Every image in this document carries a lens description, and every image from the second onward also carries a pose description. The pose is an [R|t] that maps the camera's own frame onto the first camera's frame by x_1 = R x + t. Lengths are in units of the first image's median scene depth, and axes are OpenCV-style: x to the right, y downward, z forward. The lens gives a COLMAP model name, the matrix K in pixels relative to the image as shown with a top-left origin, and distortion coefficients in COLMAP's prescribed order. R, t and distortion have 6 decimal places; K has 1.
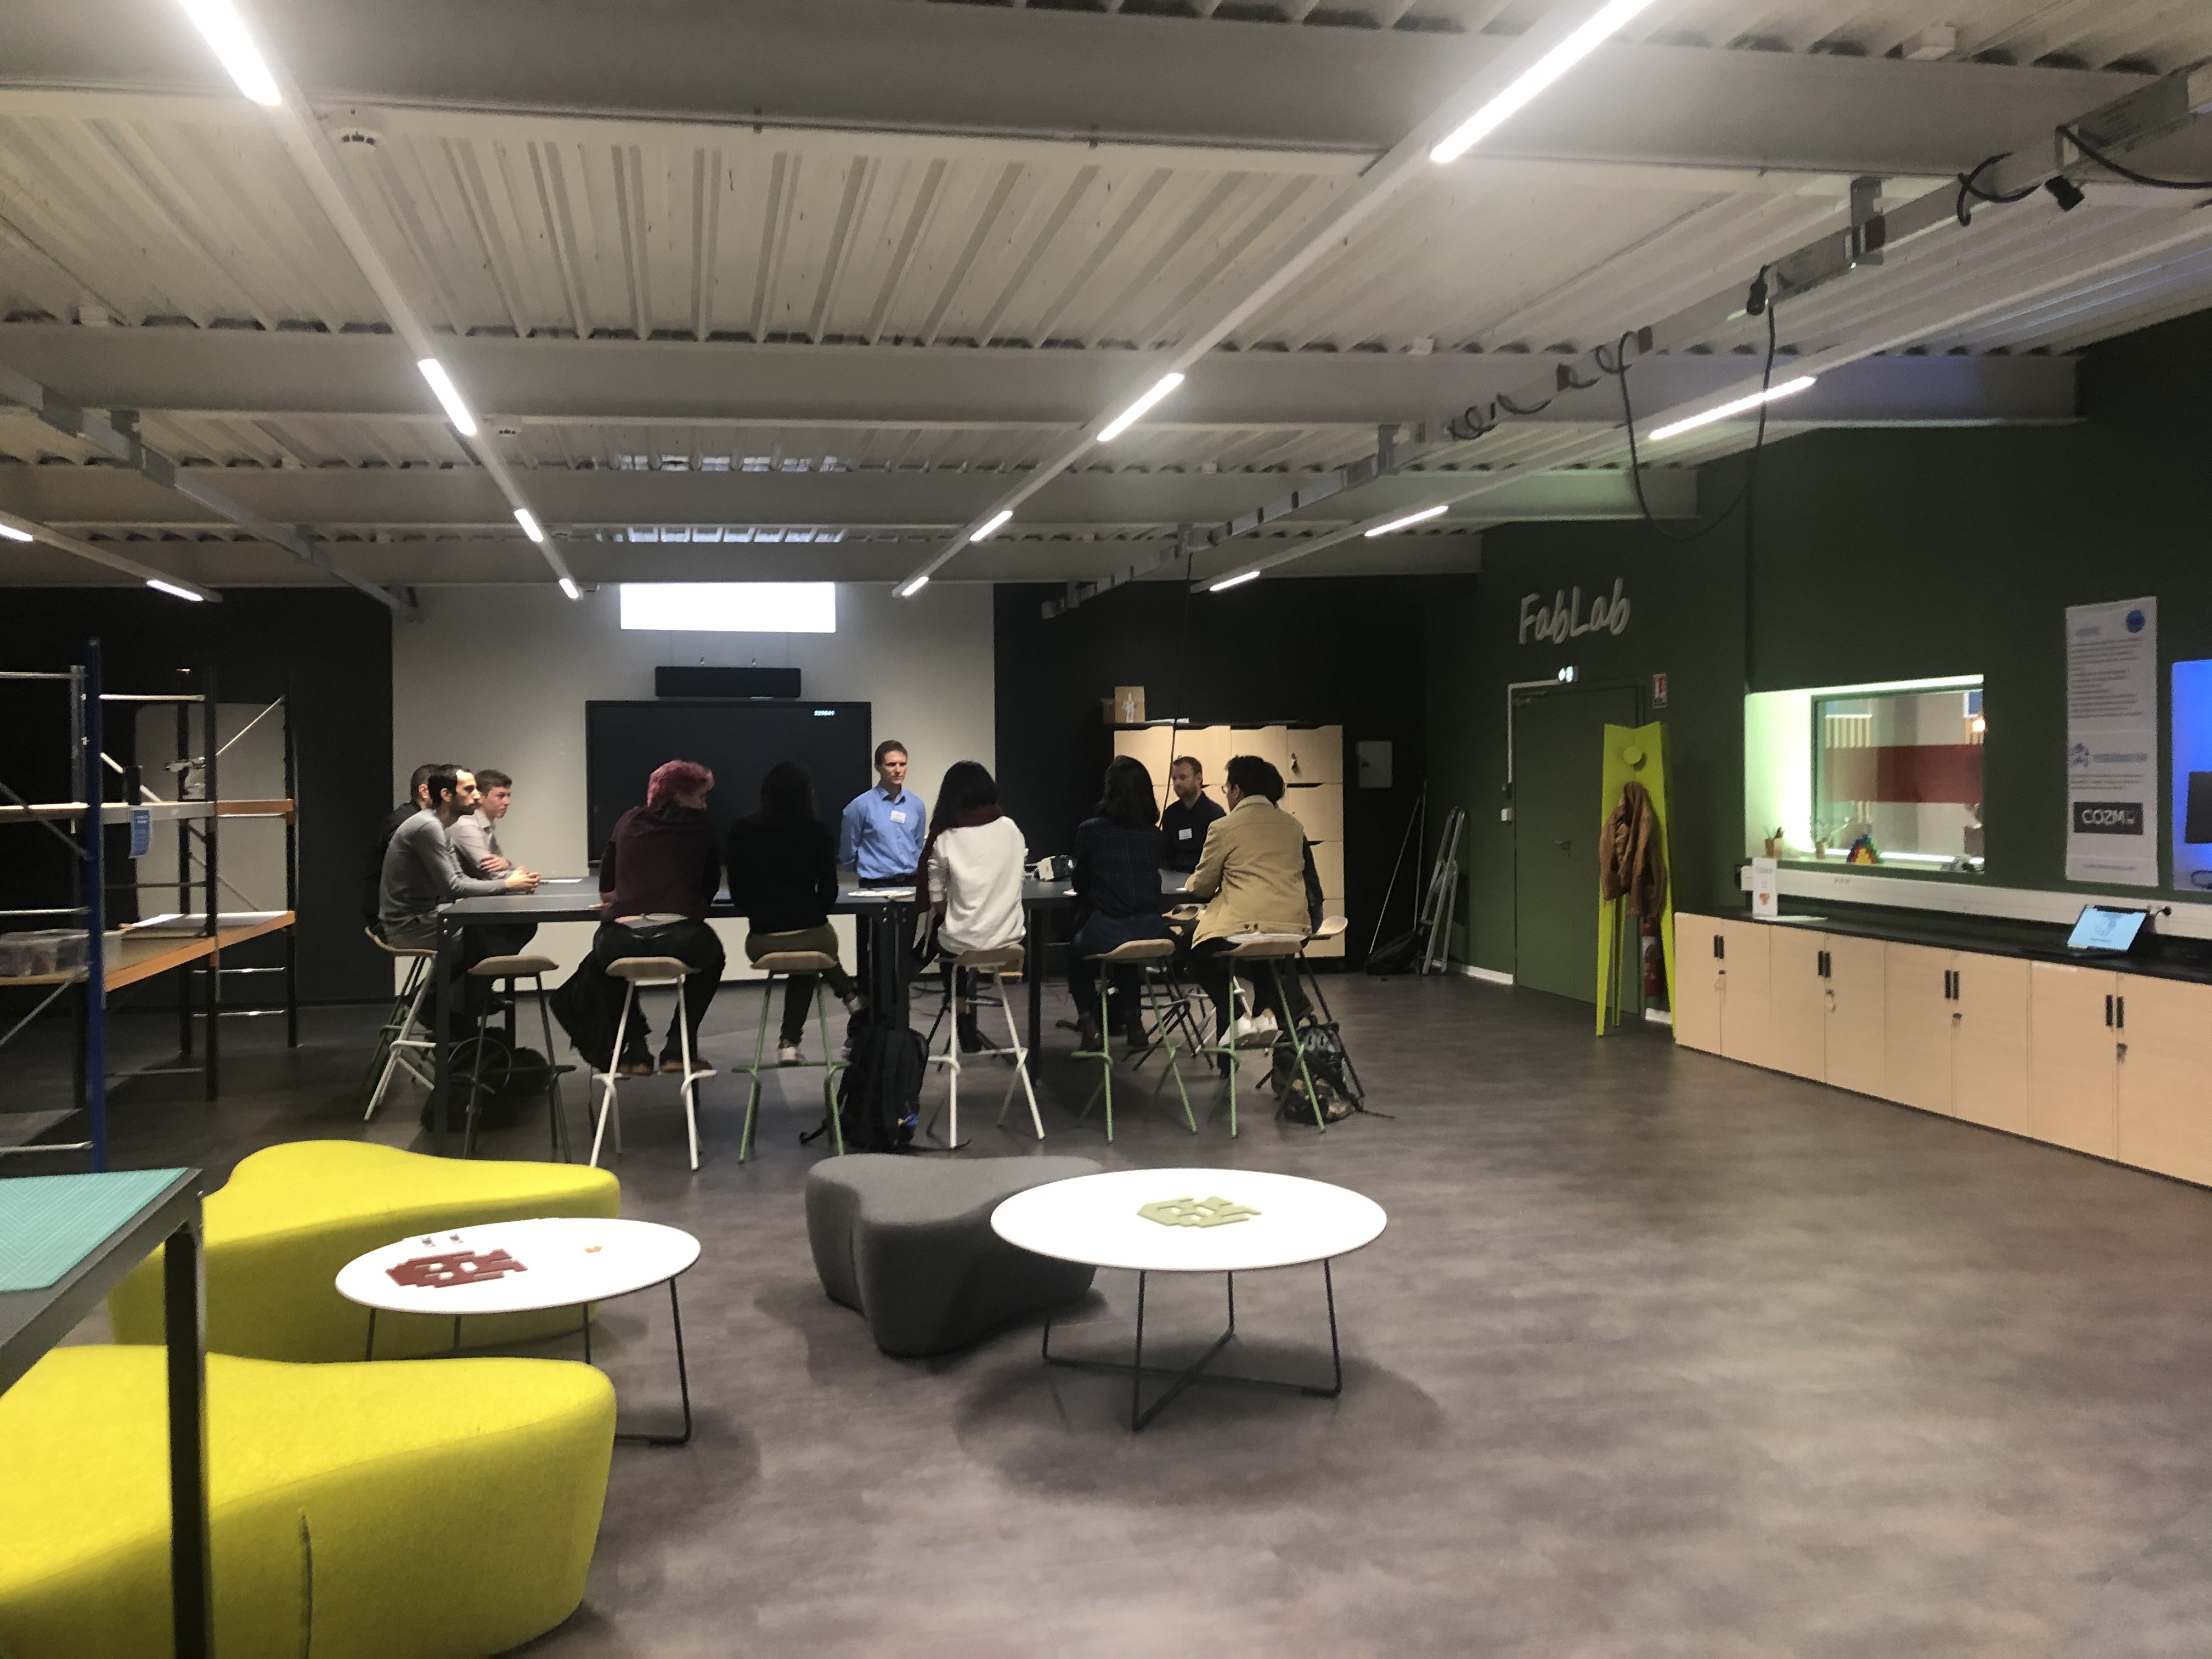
lens RADIAL K [[1836.7, 0, 1106.0], [0, 1836.7, 829.5], [0, 0, 1]] dist [0.058485, -0.000394]
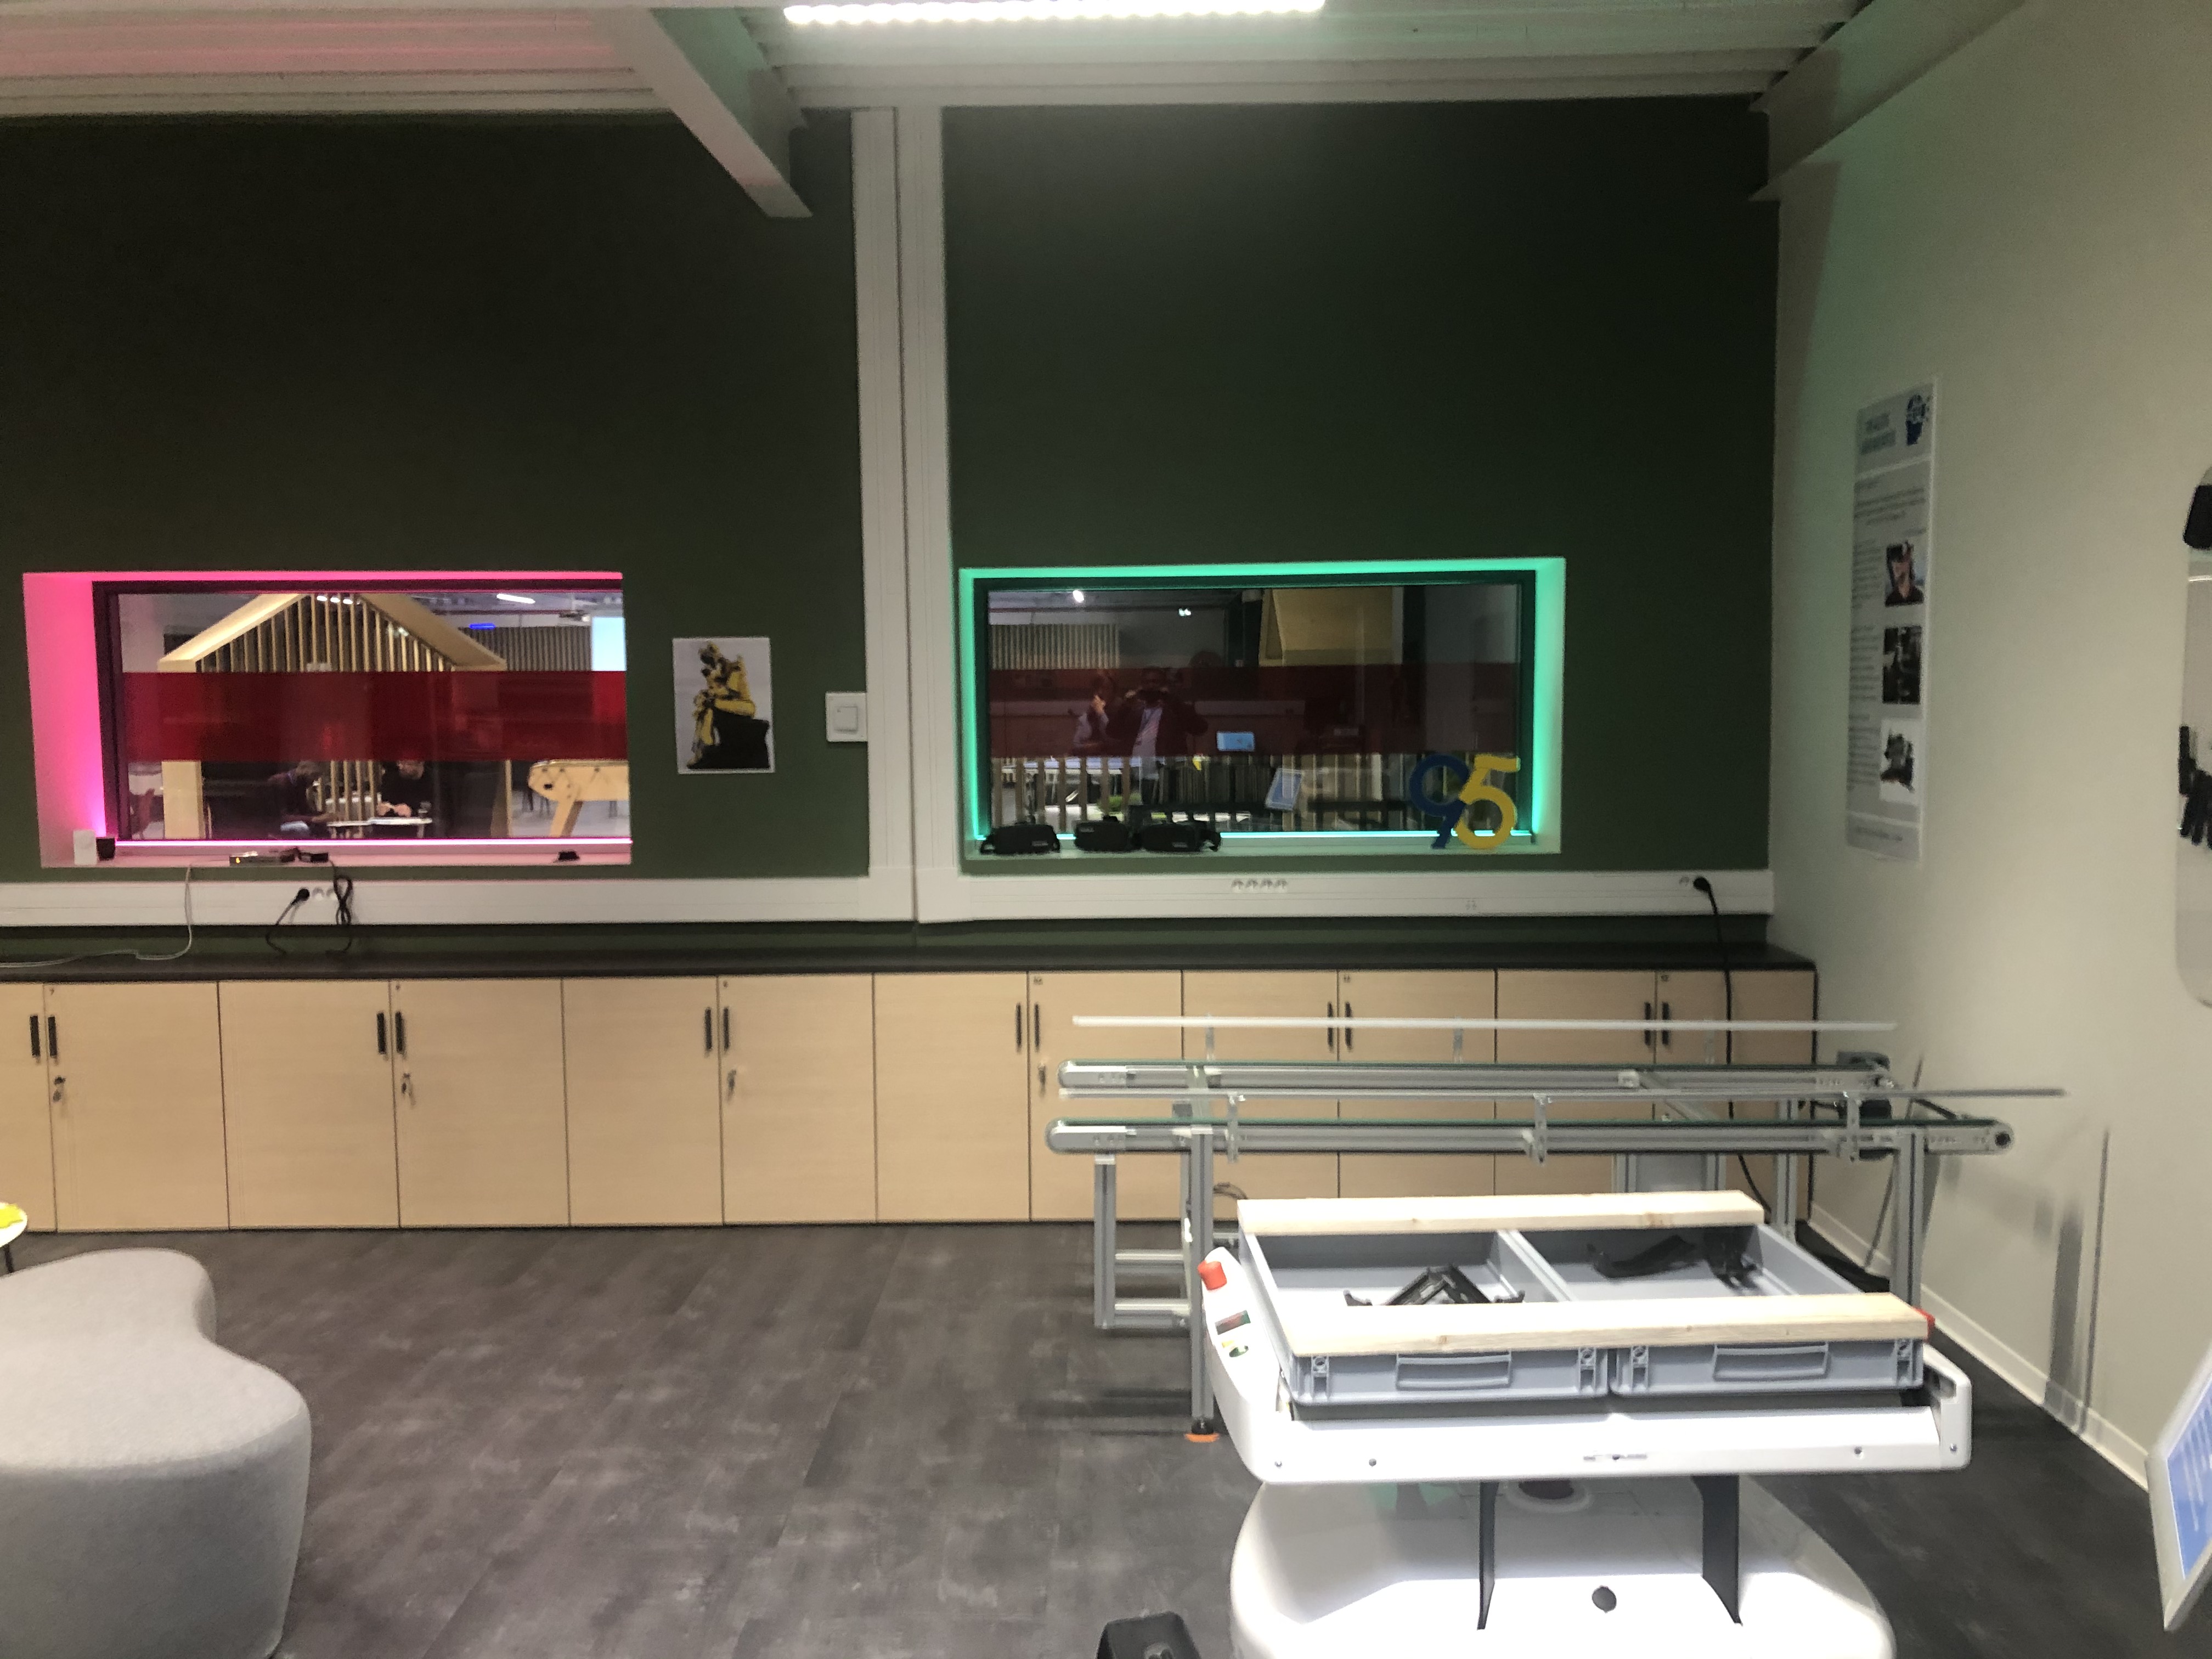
lens RADIAL K [[1836.7, 0, 1106.0], [0, 1836.7, 829.5], [0, 0, 1]] dist [0.058485, -0.000394]
pose [[0.255311, -0.059908, 0.965001, -0.129469], [0.038257, 0.997923, 0.051830, -0.015579], [-0.966102, 0.023685, 0.257072, 0.616692]]
